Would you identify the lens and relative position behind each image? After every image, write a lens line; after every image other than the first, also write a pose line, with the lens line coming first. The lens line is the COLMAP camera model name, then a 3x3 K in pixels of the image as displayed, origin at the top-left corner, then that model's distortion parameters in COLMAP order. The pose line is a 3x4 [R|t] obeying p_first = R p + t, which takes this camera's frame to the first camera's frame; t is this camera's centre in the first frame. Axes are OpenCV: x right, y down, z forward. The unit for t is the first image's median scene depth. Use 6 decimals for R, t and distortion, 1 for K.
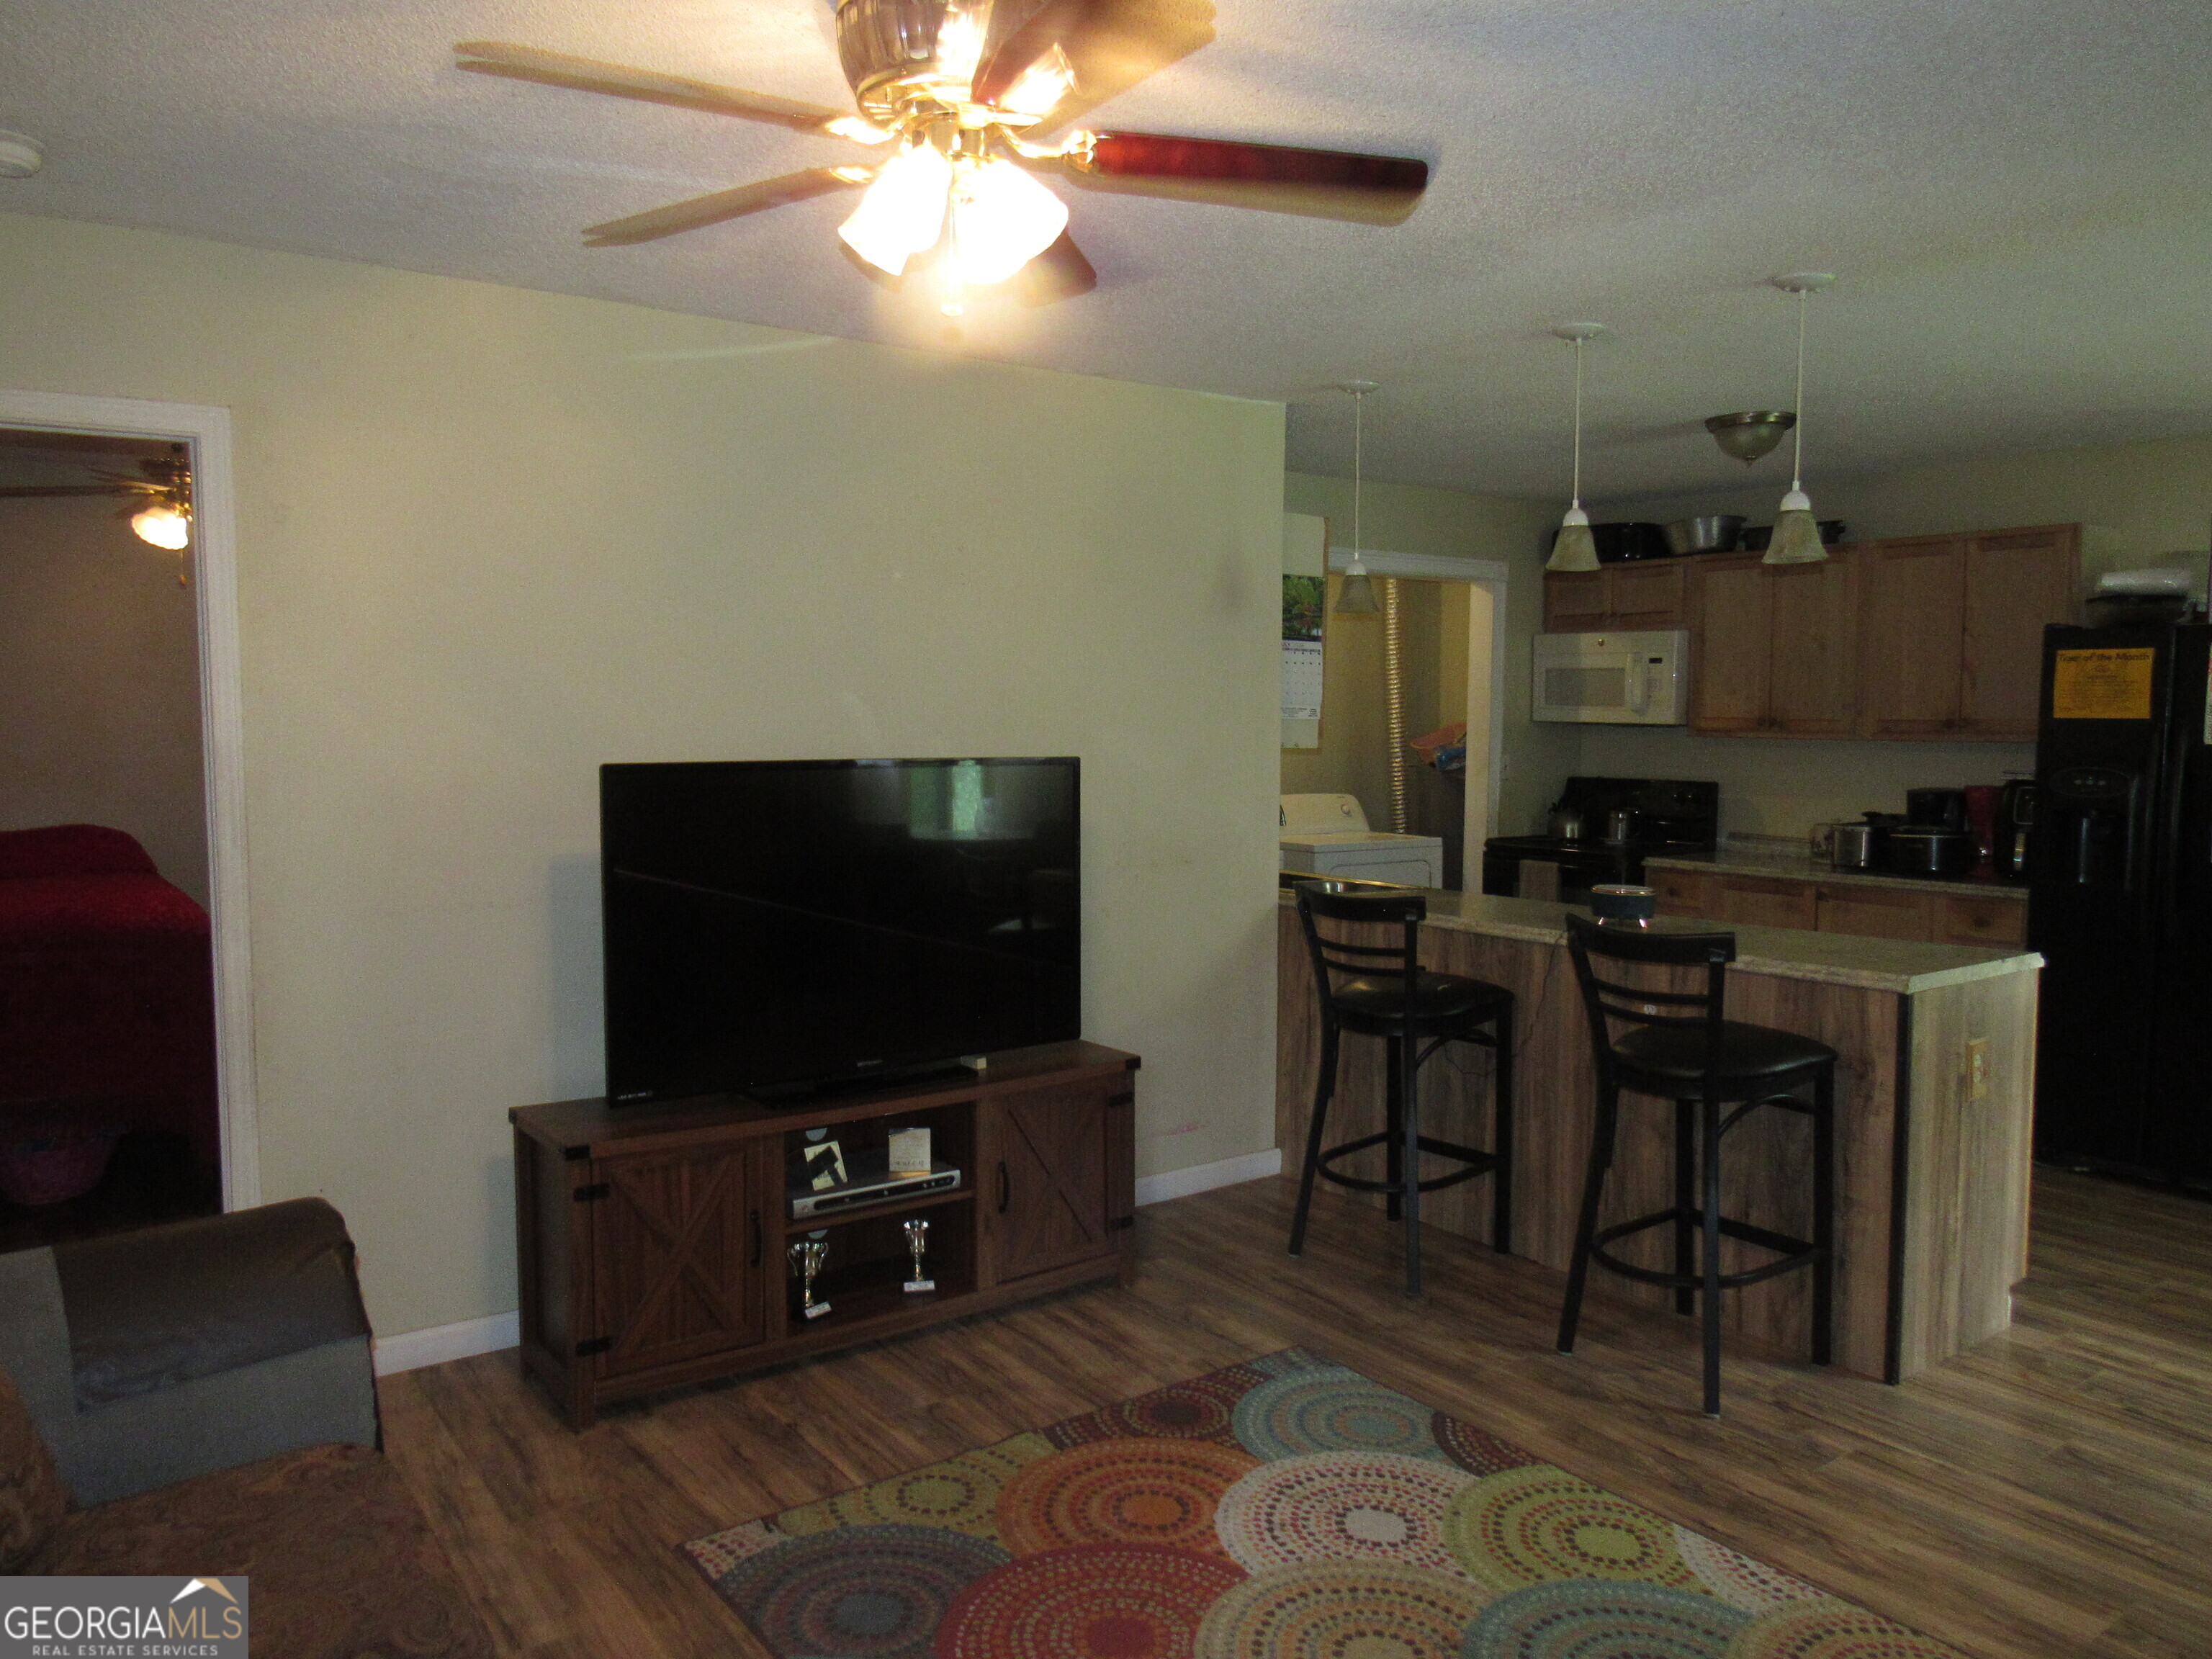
lens RADIAL K [[1599.6, 0, 1109.7], [0, 1599.6, 816.4], [0, 0, 1]] dist [-0.023355, -0.004223]
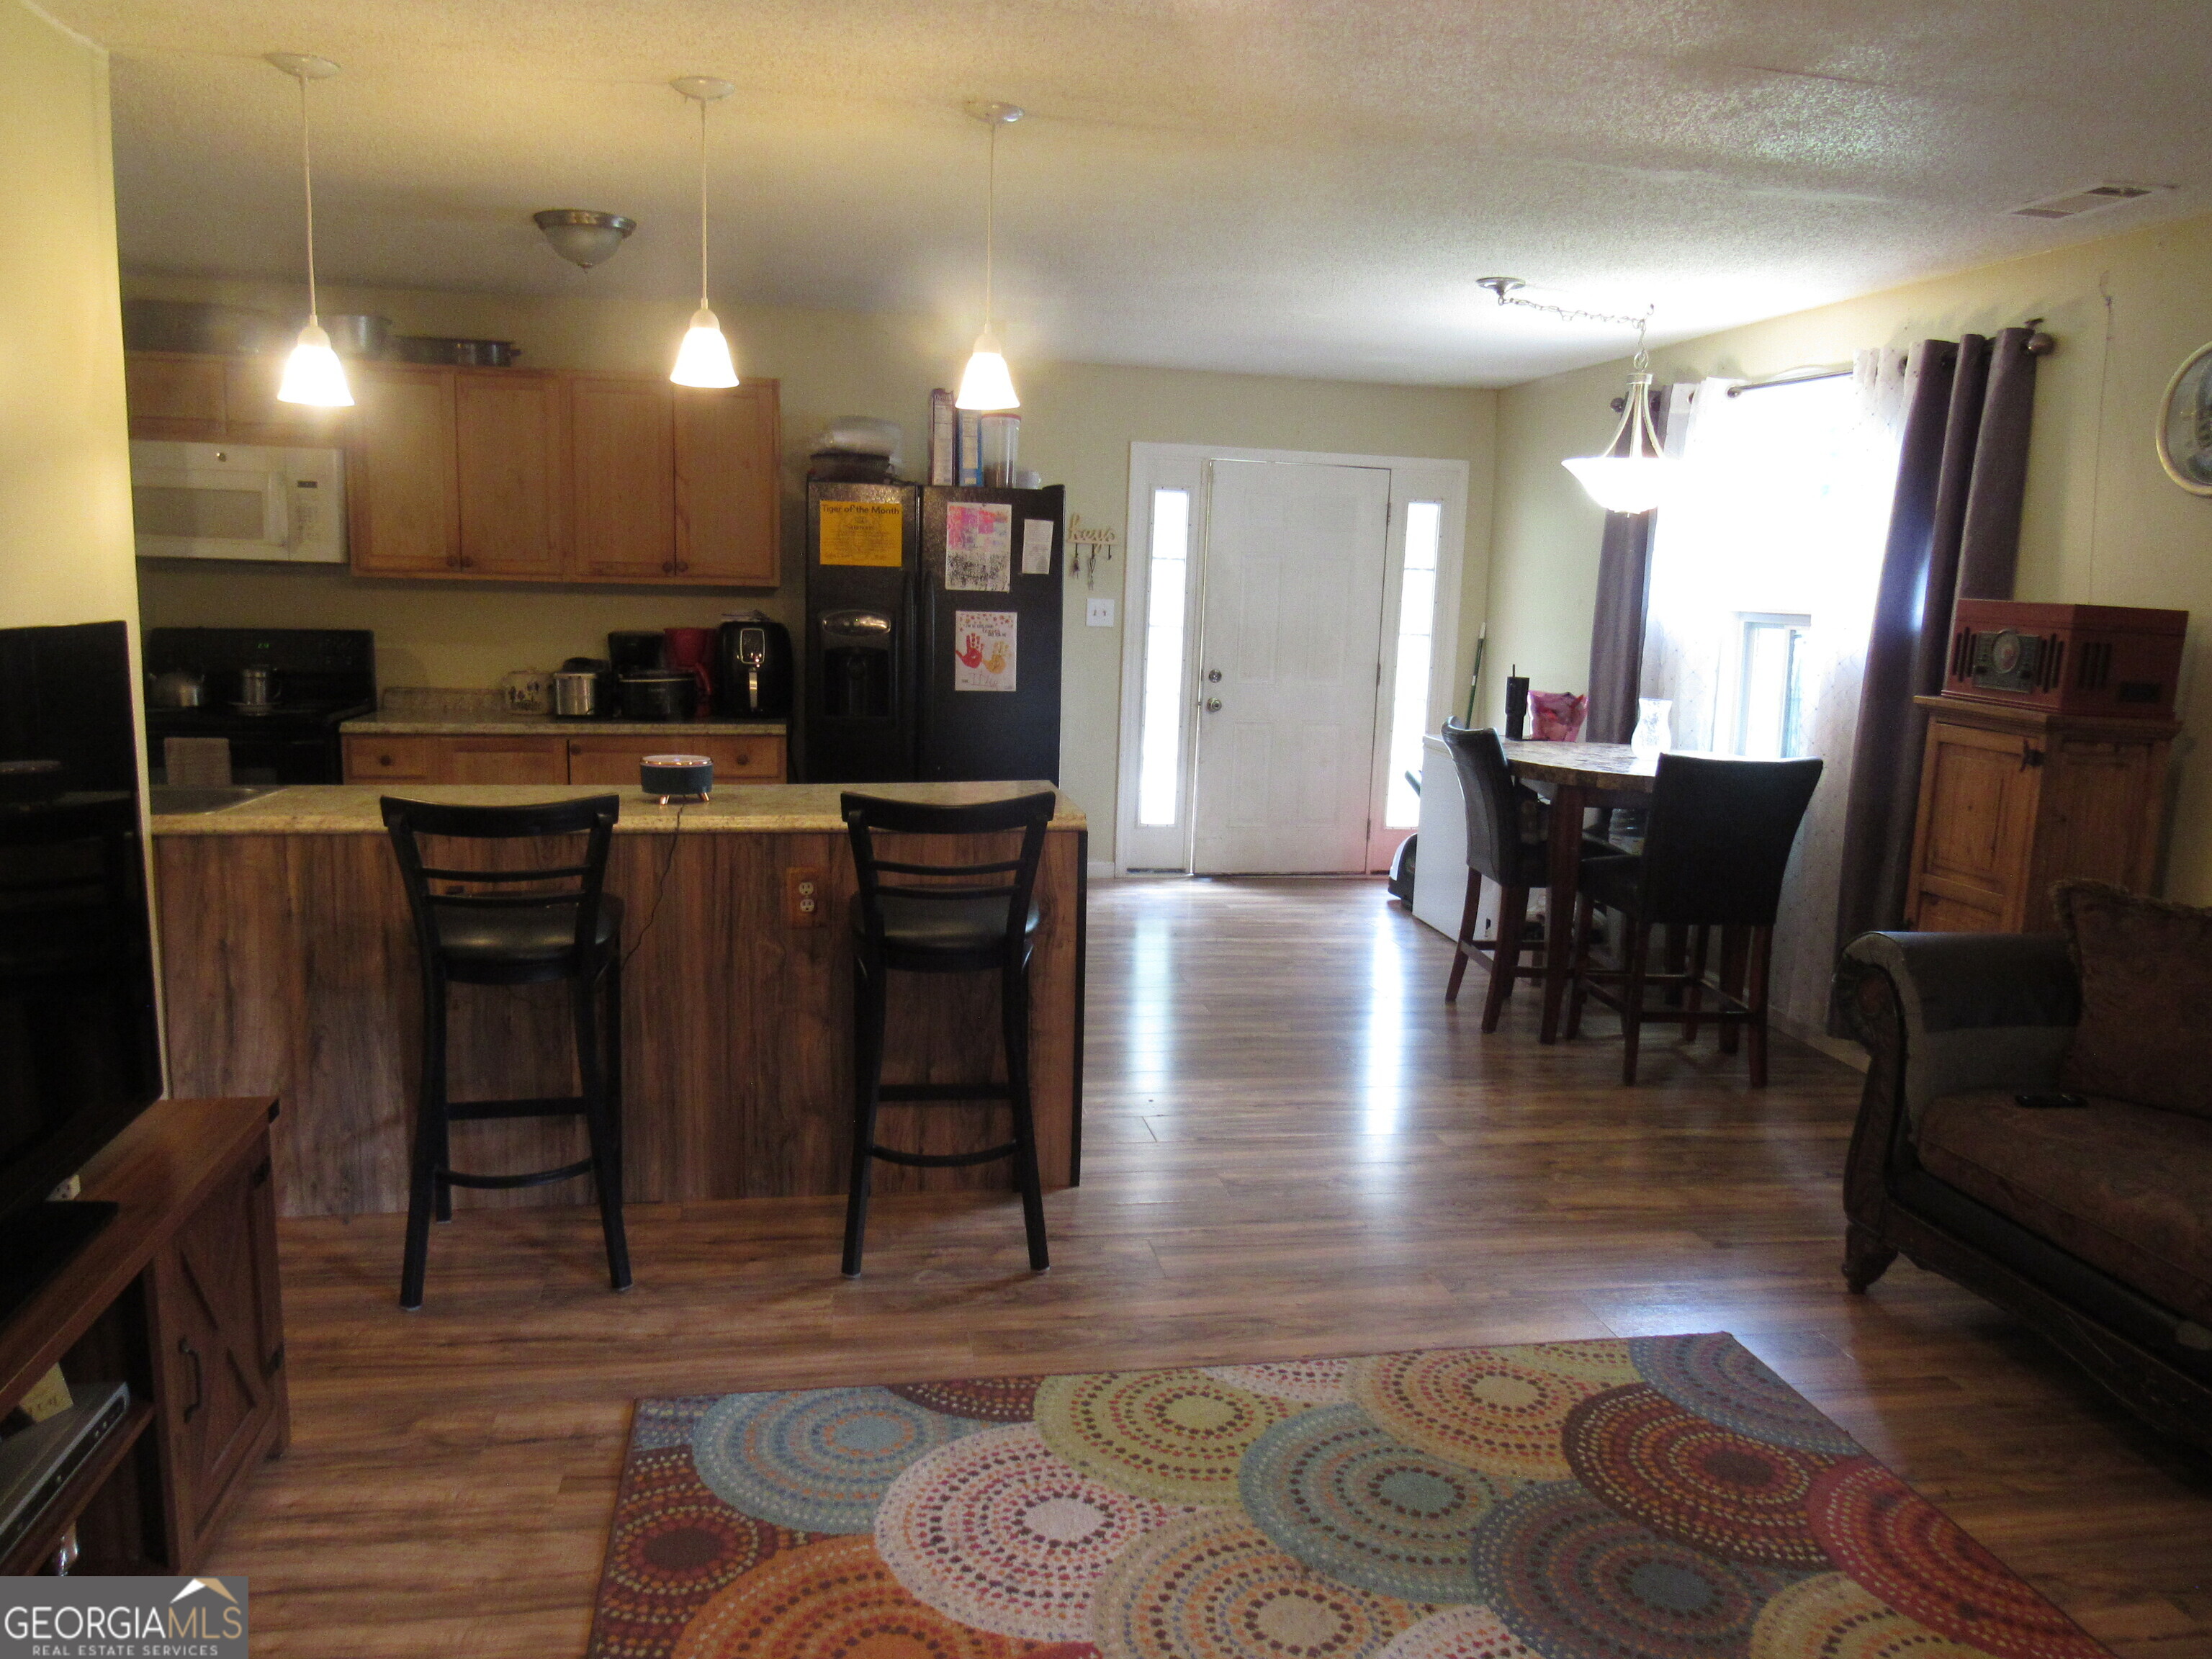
lens RADIAL K [[1594.2, 0, 1106.0], [0, 1594.2, 829.5], [0, 0, 1]] dist [-0.018750, 0.000398]
pose [[0.435391, -0.134911, 0.890075, -0.421478], [0.032551, 0.990420, 0.134198, -0.031088], [-0.899653, -0.029455, 0.435612, 0.480622]]
